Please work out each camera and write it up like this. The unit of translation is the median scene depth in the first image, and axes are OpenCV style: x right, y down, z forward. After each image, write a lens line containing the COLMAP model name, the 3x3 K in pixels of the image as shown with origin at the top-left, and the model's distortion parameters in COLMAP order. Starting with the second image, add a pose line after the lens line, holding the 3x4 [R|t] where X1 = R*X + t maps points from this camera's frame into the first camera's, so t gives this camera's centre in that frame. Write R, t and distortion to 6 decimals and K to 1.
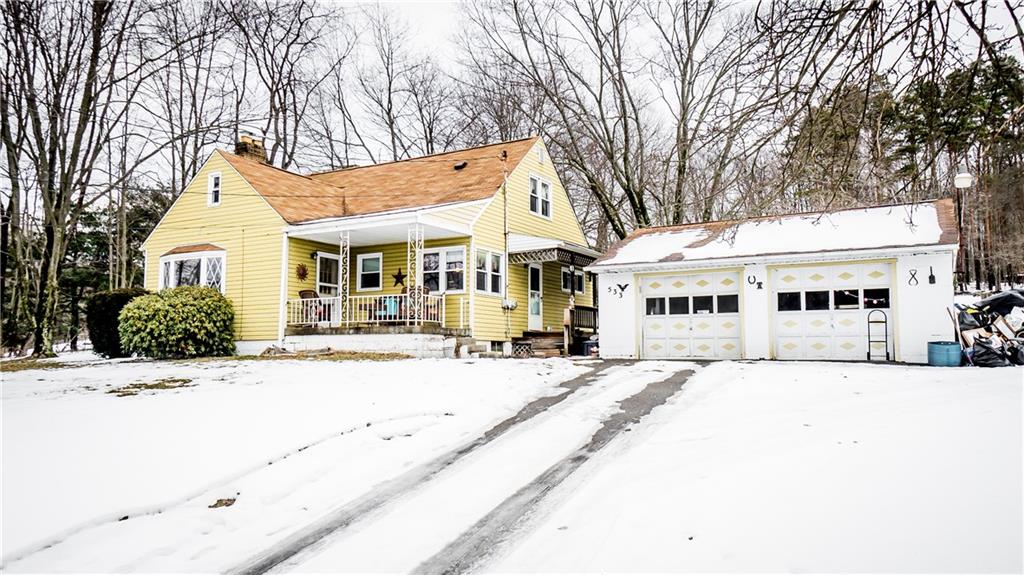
lens RADIAL K [[752.2, 0, 512.0], [0, 752.2, 287.5], [0, 0, 1]] dist [-0.000708, 0.000005]
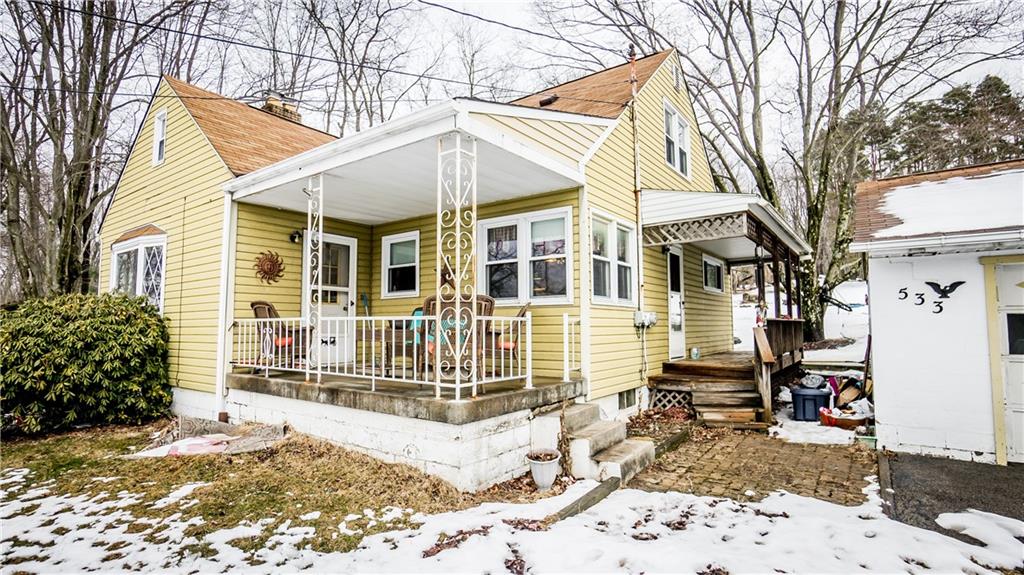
lens RADIAL K [[499.5, 0, 512.0], [0, 499.5, 287.5], [0, 0, 1]] dist [-0.001906, -0.000203]
pose [[0.993502, -0.012510, -0.113129, -0.061587], [0.014346, 0.999778, 0.015430, -0.008275], [0.112911, -0.016953, 0.993460, 0.652678]]
